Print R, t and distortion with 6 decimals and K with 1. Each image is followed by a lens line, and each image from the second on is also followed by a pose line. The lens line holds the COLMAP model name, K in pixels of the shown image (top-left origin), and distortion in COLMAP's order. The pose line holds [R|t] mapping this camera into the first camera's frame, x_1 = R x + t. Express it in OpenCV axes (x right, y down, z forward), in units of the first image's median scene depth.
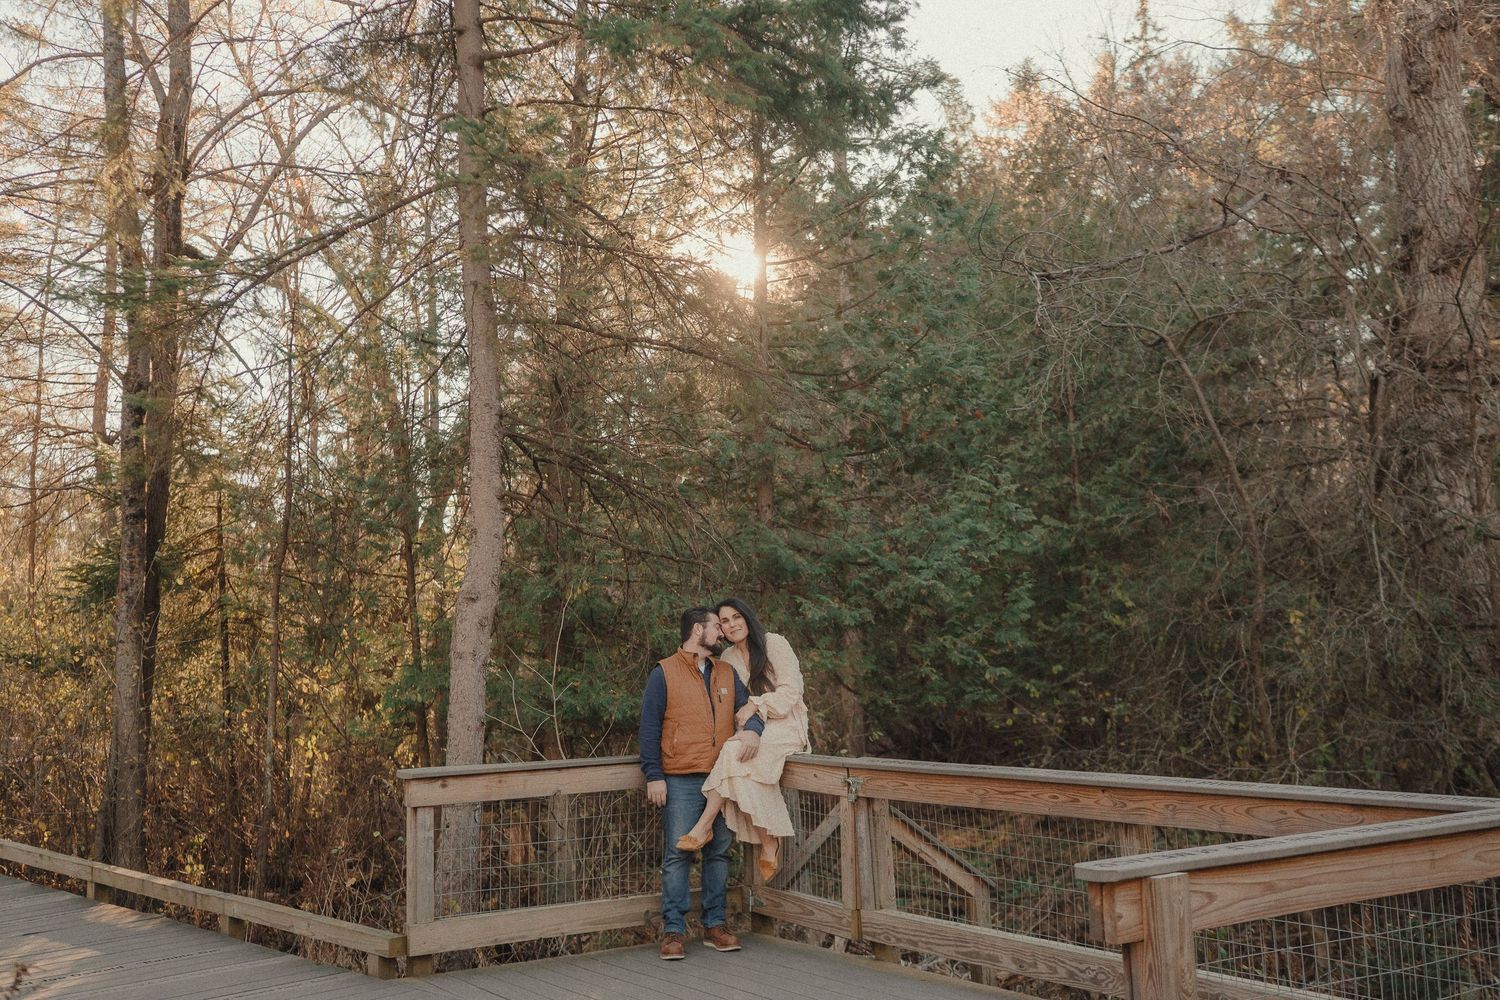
lens RADIAL K [[1476.9, 0, 786.8], [0, 1476.9, 496.4], [0, 0, 1]] dist [-0.003703, 0.020411]
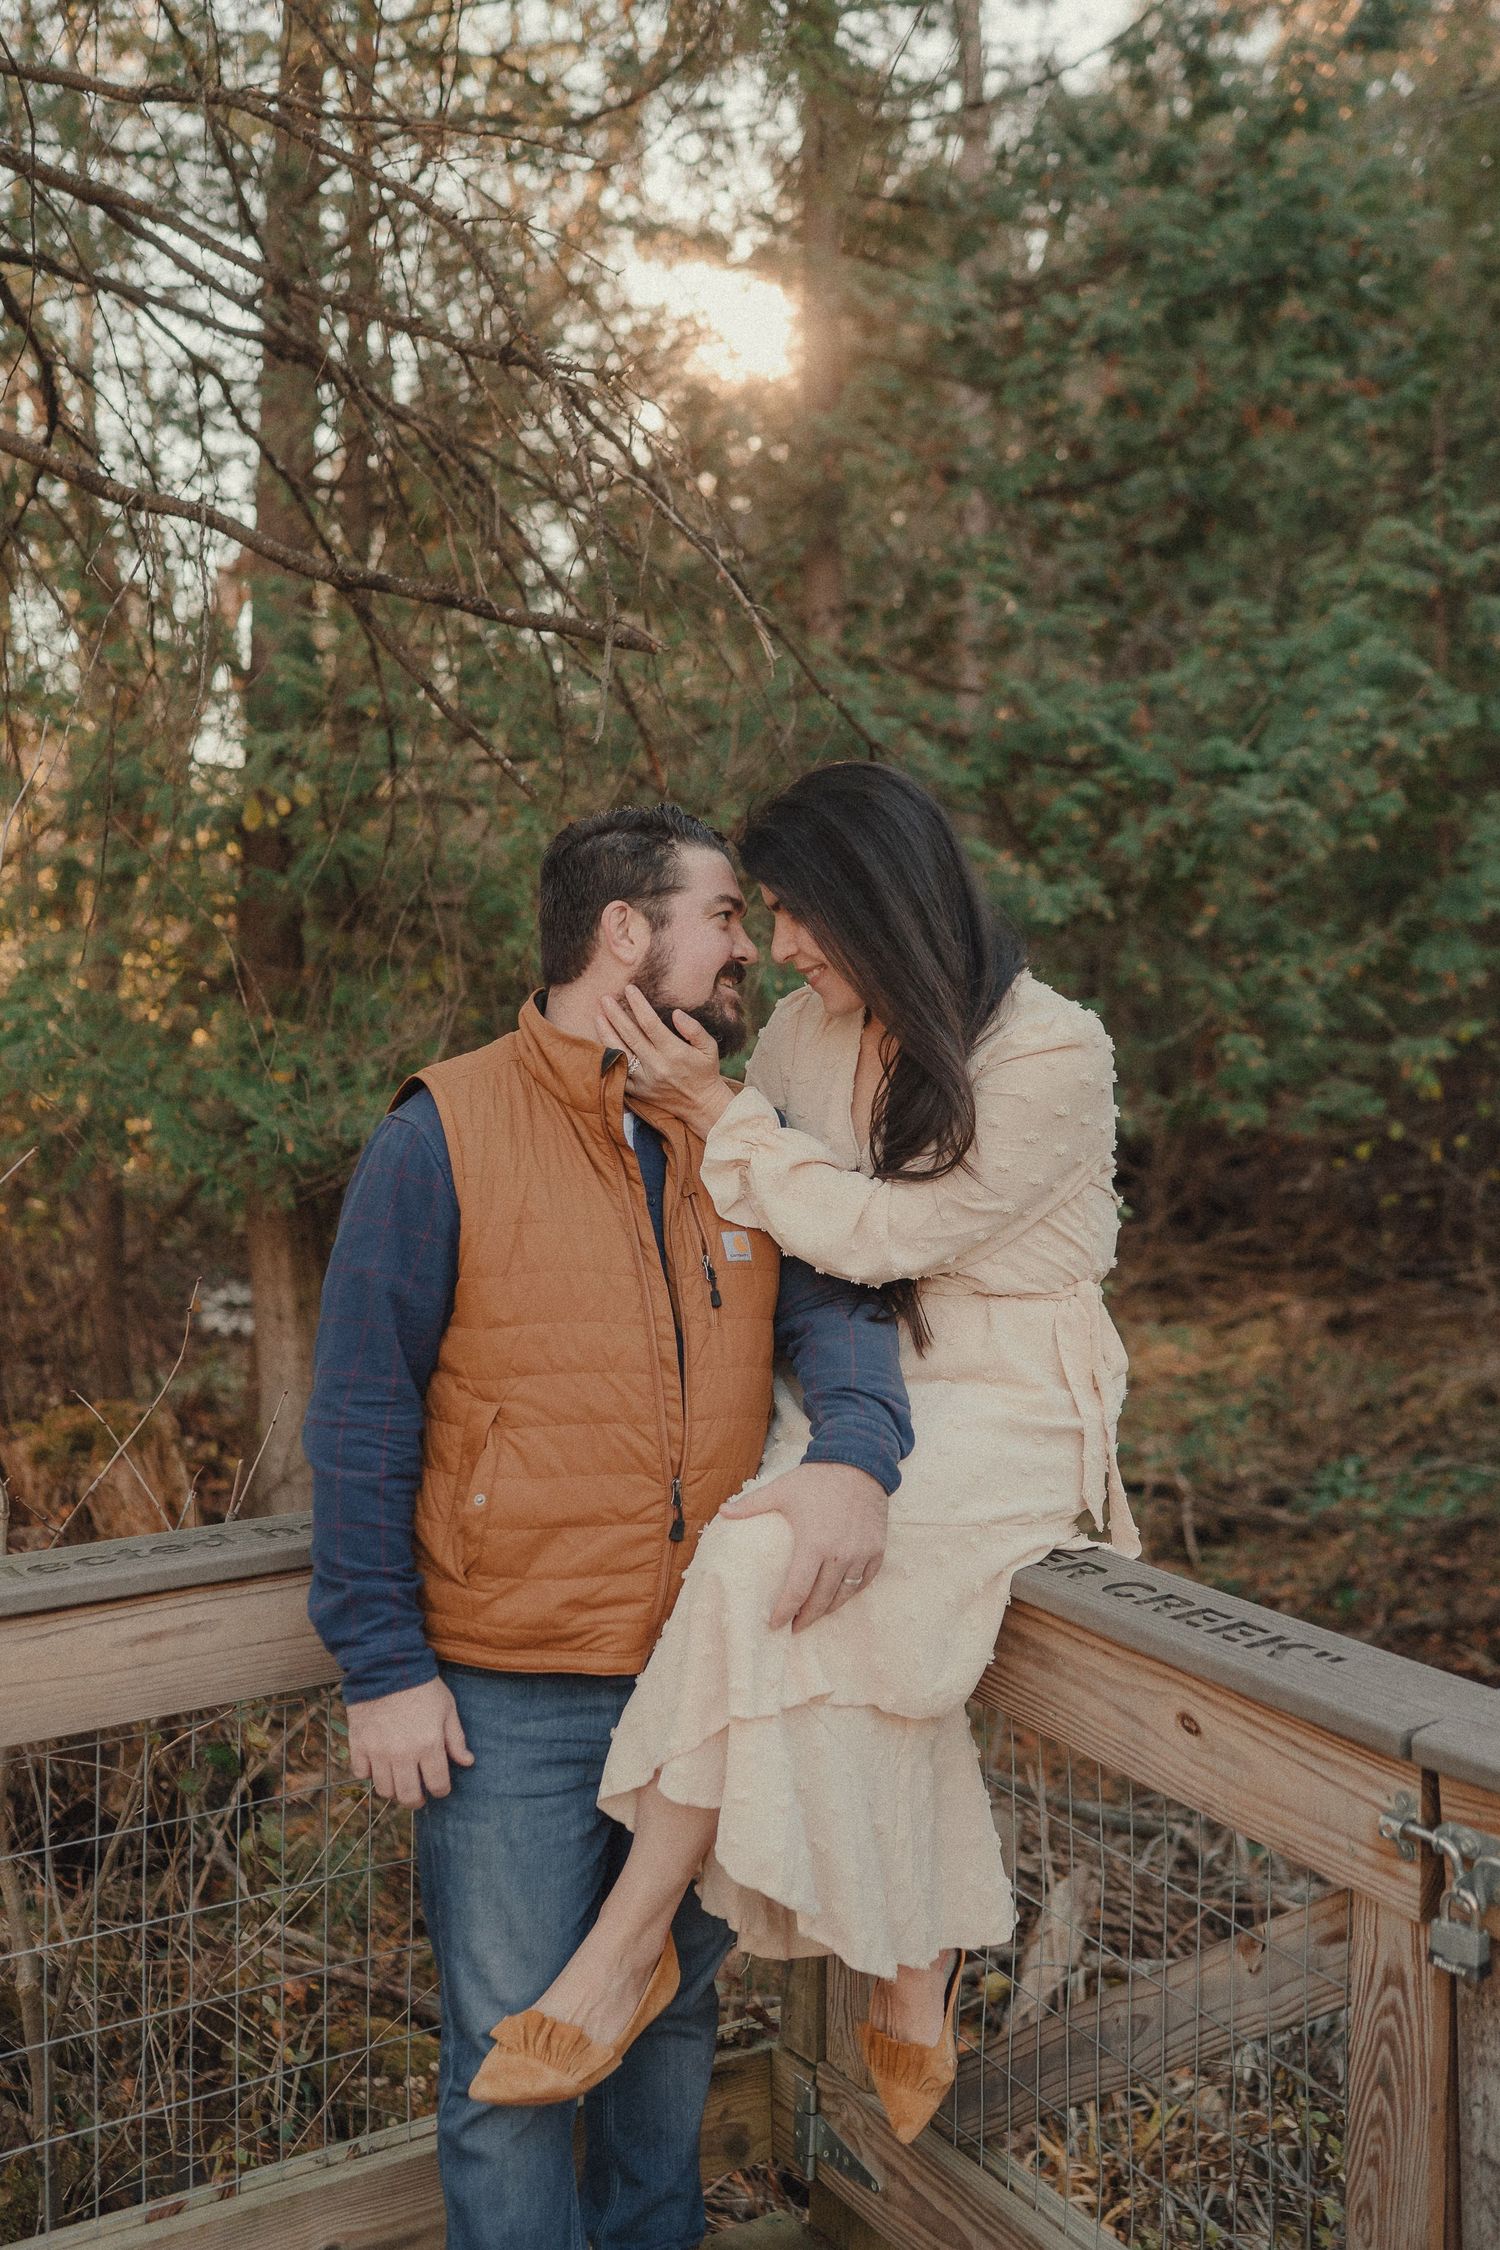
lens RADIAL K [[2395.7, 0, 725.2], [0, 2395.7, 1111.5], [0, 0, 1]] dist [-0.000012, 0.023471]
pose [[0.999117, 0.020471, -0.036687, -0.016161], [-0.014111, 0.986038, 0.165922, 0.034940], [0.039572, -0.165258, 0.985456, 0.388956]]
